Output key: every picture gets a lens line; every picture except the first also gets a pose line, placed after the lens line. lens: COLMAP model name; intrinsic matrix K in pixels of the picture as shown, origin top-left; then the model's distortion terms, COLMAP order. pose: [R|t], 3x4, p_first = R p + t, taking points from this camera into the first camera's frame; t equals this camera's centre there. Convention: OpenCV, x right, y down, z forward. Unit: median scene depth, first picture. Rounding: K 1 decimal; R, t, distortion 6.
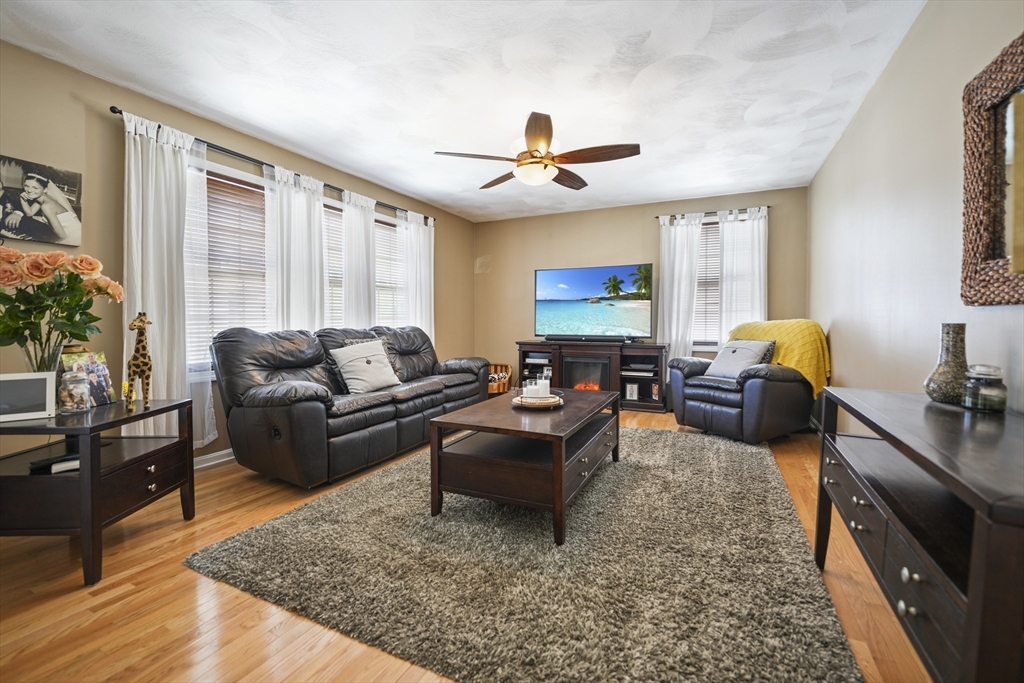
lens RADIAL K [[430.0, 0, 510.5], [0, 430.0, 339.2], [0, 0, 1]] dist [-0.023384, 0.002657]
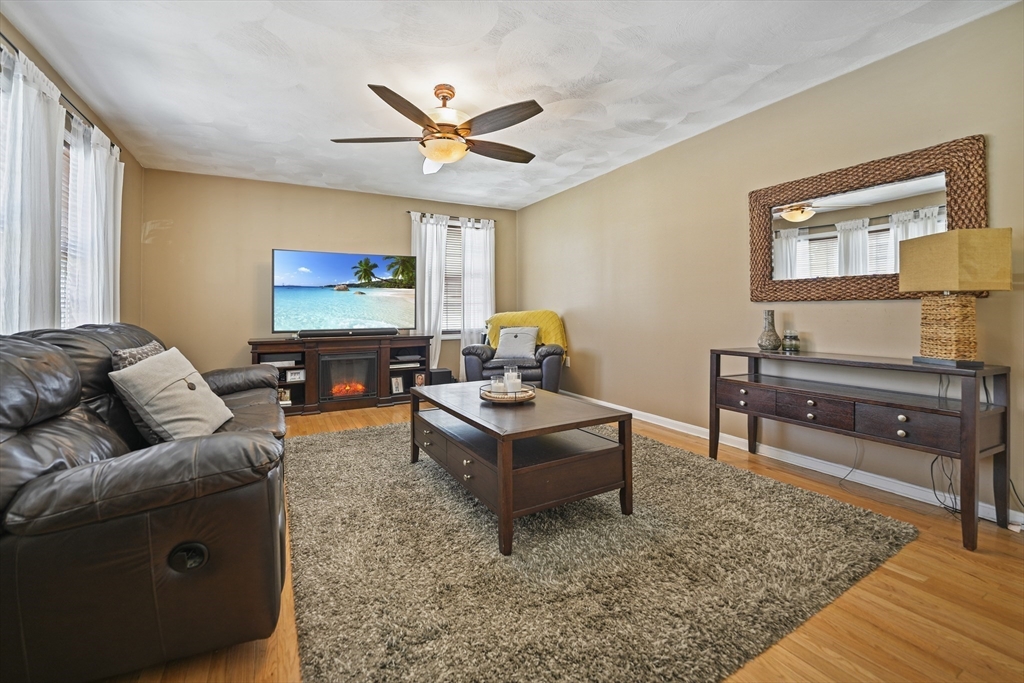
lens RADIAL K [[430.0, 0, 496.5], [0, 430.0, 310.8], [0, 0, 1]] dist [-0.023384, 0.002657]
pose [[0.589689, -0.003090, 0.807625, -0.384151], [0.043198, 0.998682, -0.027720, -0.009625], [-0.806475, 0.051234, 0.589045, 0.241641]]
